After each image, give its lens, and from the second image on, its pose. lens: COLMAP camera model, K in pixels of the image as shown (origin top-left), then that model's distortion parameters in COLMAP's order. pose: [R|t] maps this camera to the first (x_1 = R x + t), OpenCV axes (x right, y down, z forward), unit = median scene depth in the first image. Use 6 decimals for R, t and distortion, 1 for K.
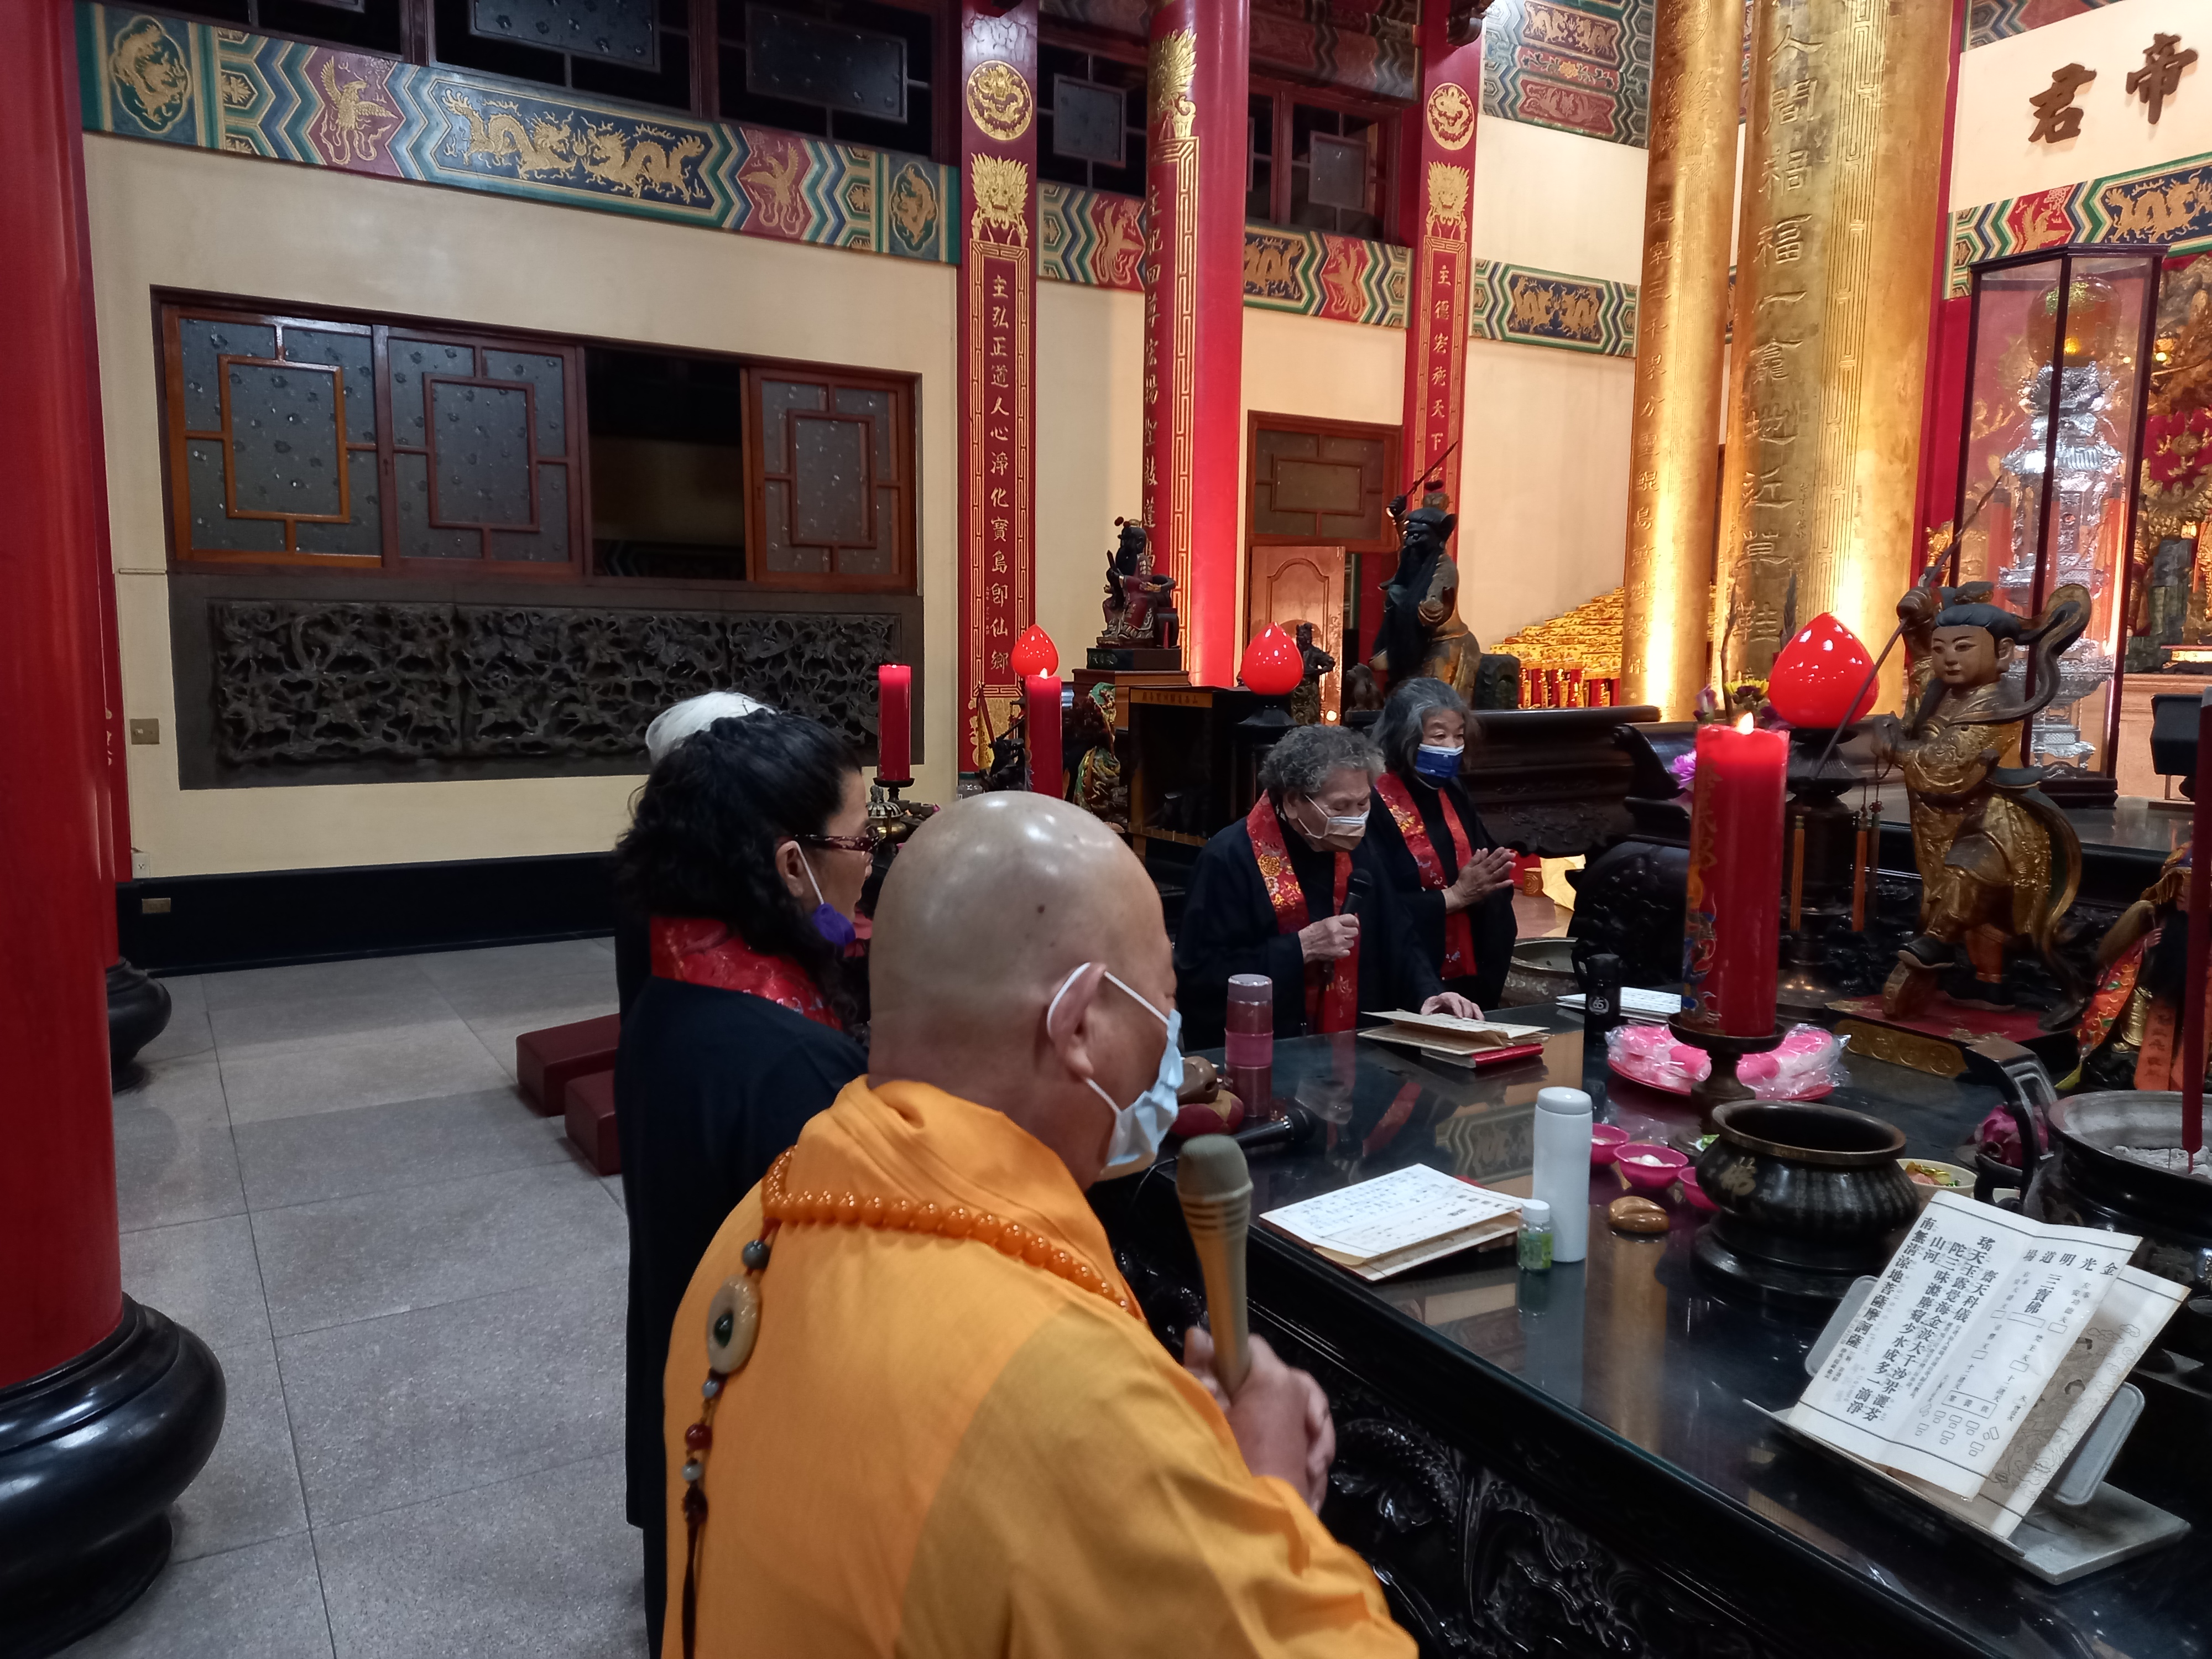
lens RADIAL K [[1613.6, 0, 1106.5], [0, 1613.6, 821.1], [0, 0, 1]] dist [0.055352, -0.018151]
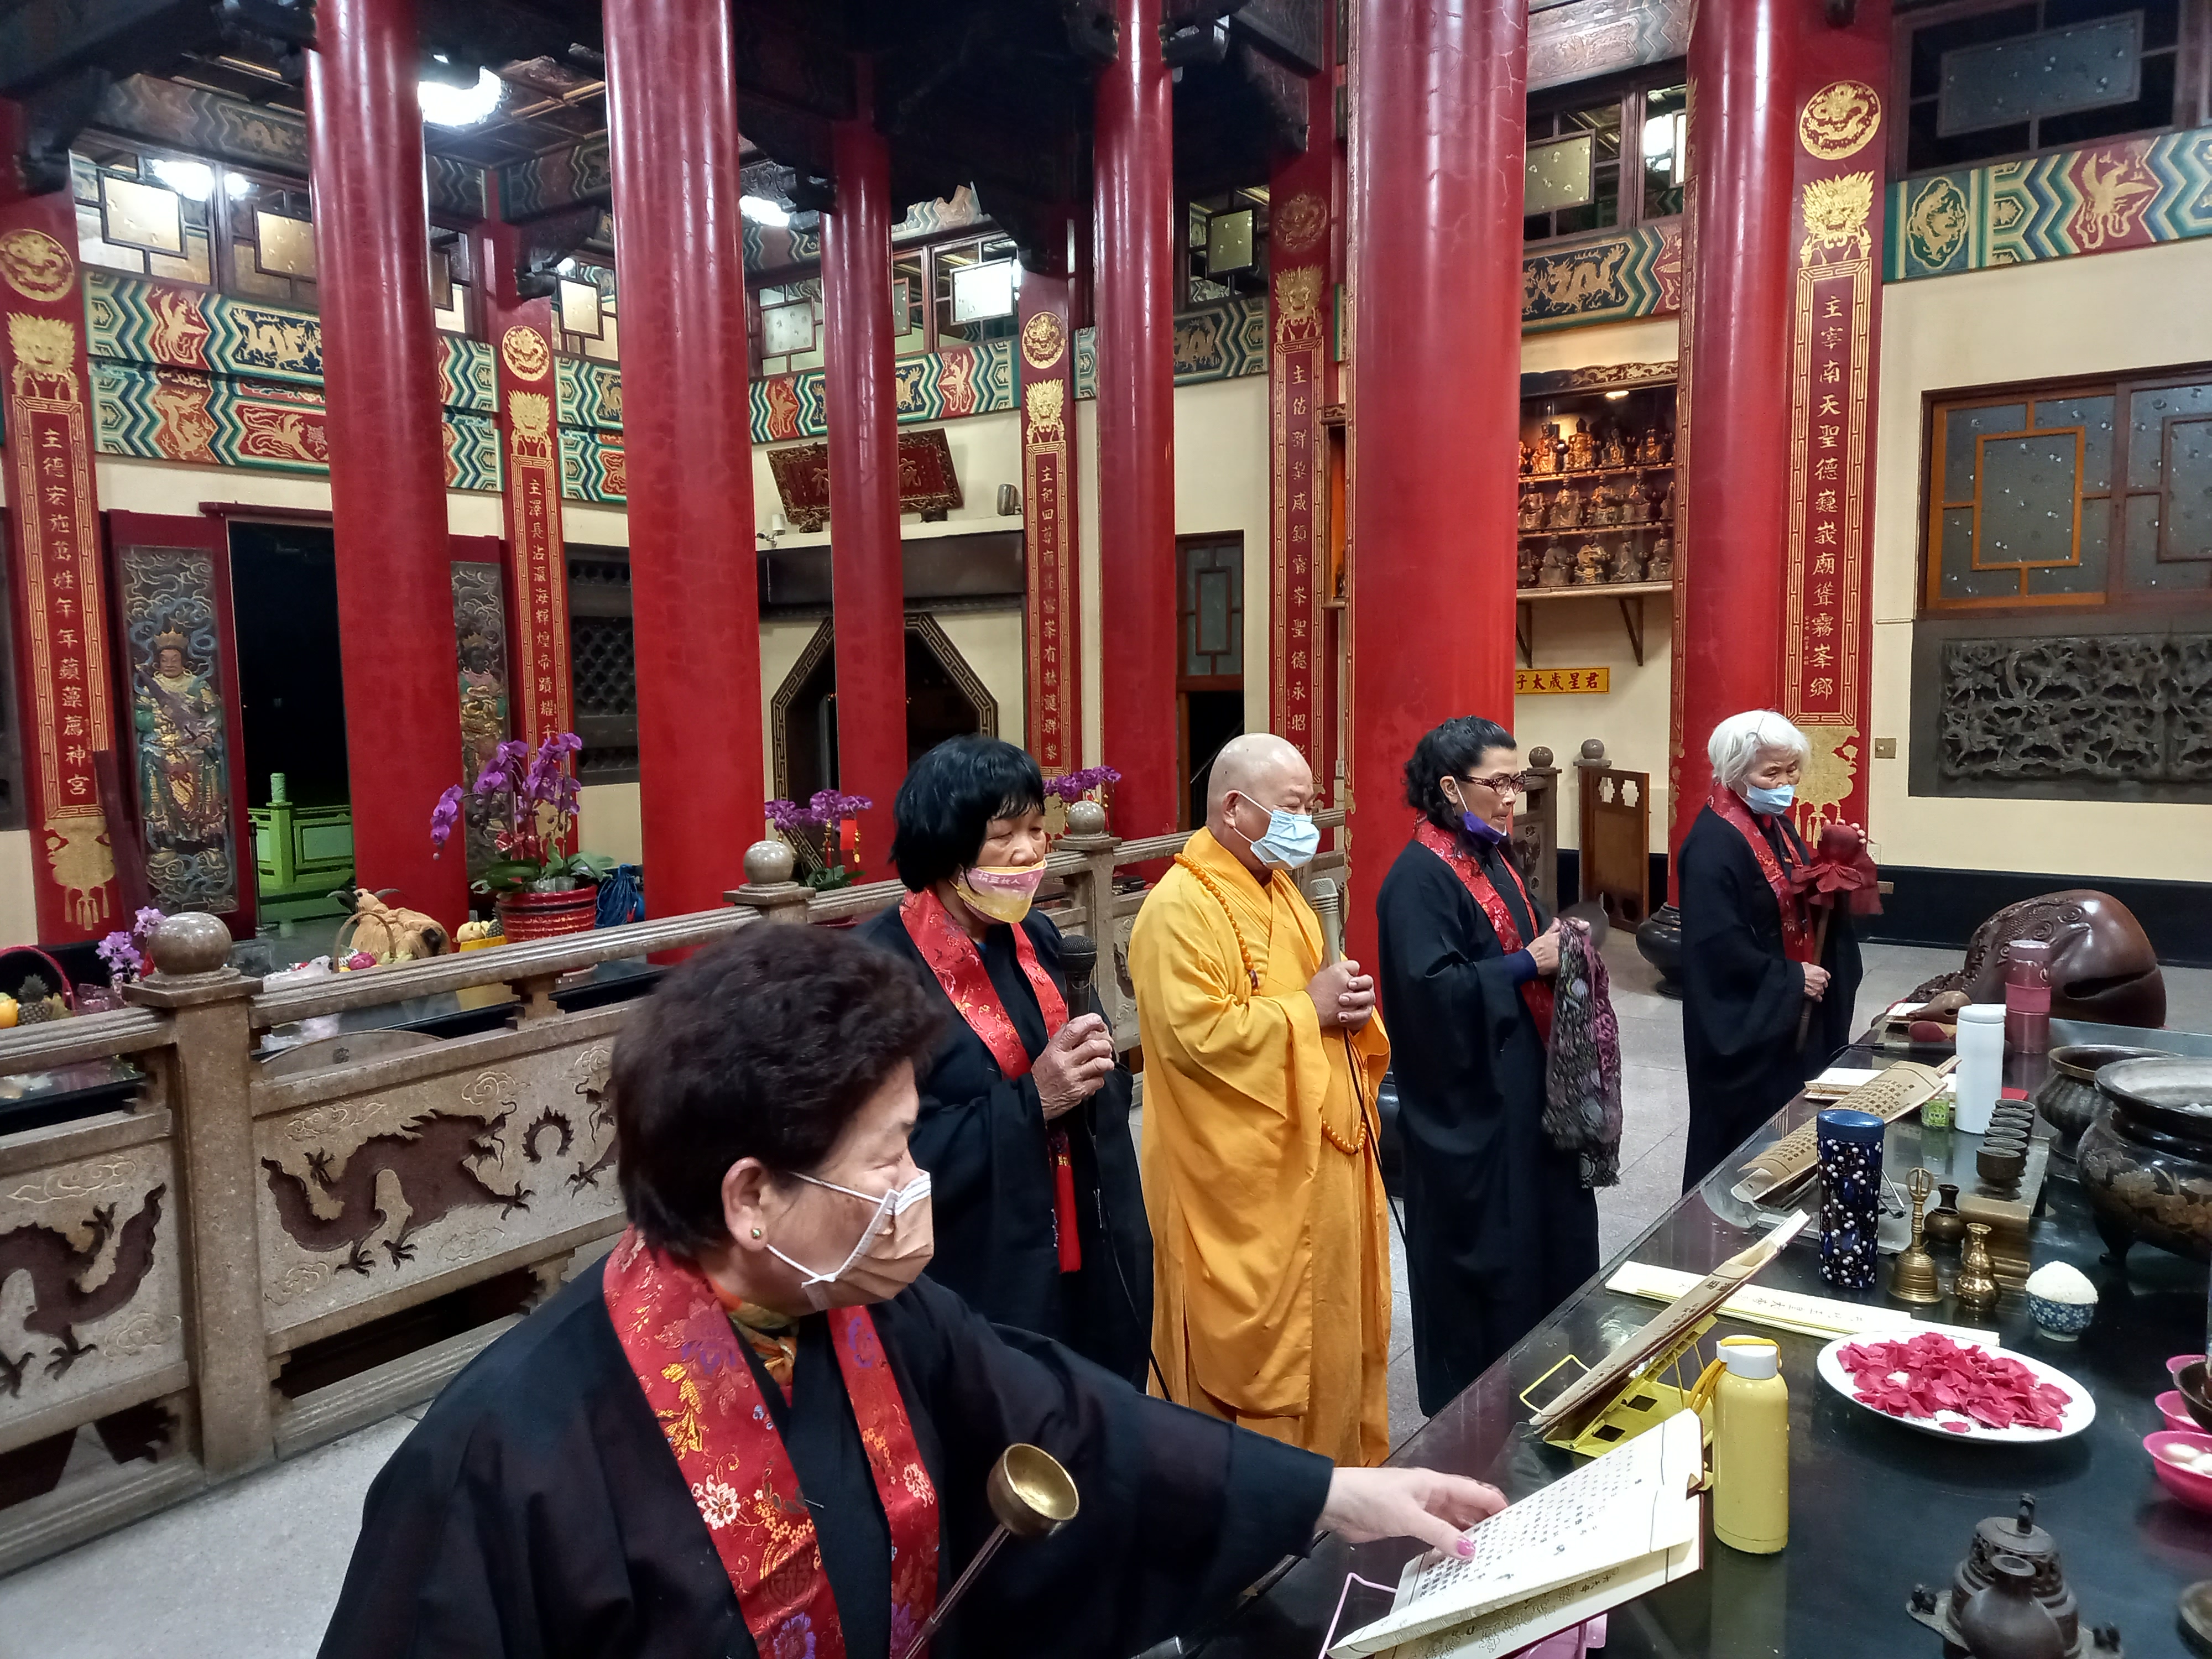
lens RADIAL K [[1613.6, 0, 1115.0], [0, 1613.6, 832.1], [0, 0, 1]] dist [0.055352, -0.018151]
pose [[0.415952, 0.072058, -0.906527, 0.297475], [-0.084557, 0.995602, 0.040341, 0.008379], [0.905447, 0.059873, 0.420215, -0.052942]]
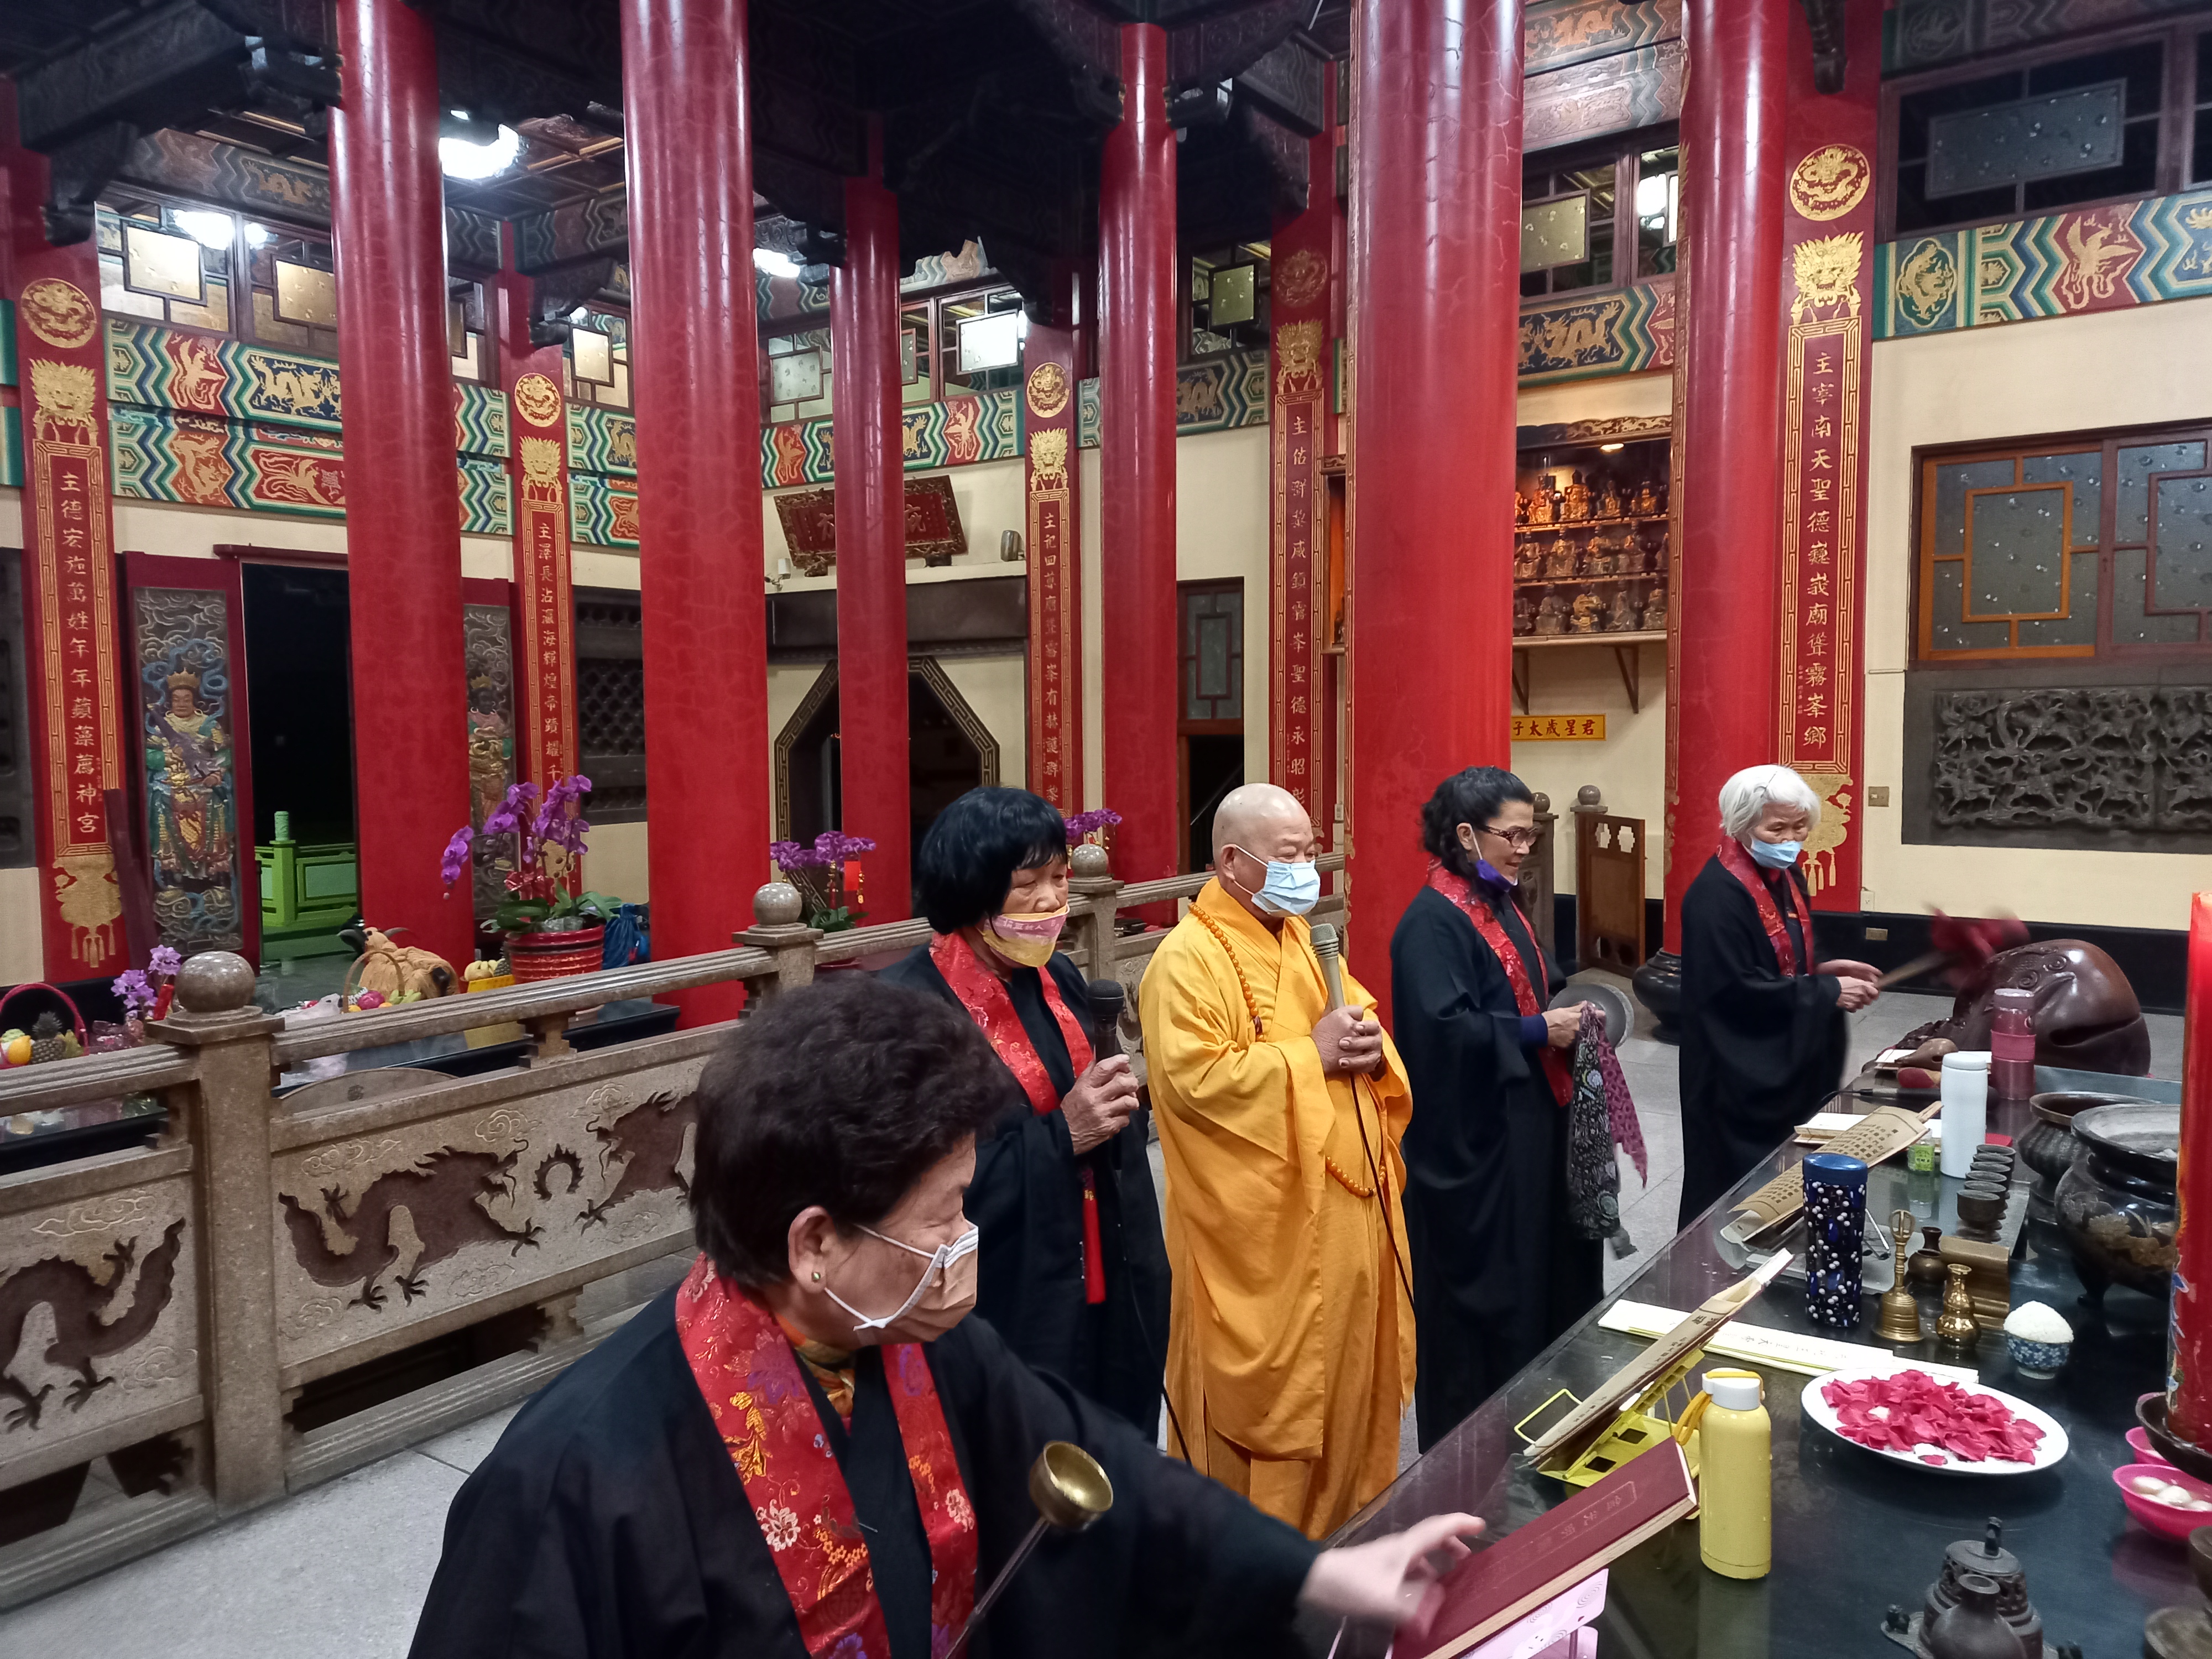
lens RADIAL K [[1613.6, 0, 1114.6], [0, 1613.6, 833.8], [0, 0, 1]] dist [0.055352, -0.018151]
pose [[0.416377, 0.052366, -0.907683, 0.306216], [-0.090240, 0.995791, 0.016054, 0.006994], [0.904703, 0.075225, 0.419350, -0.059311]]
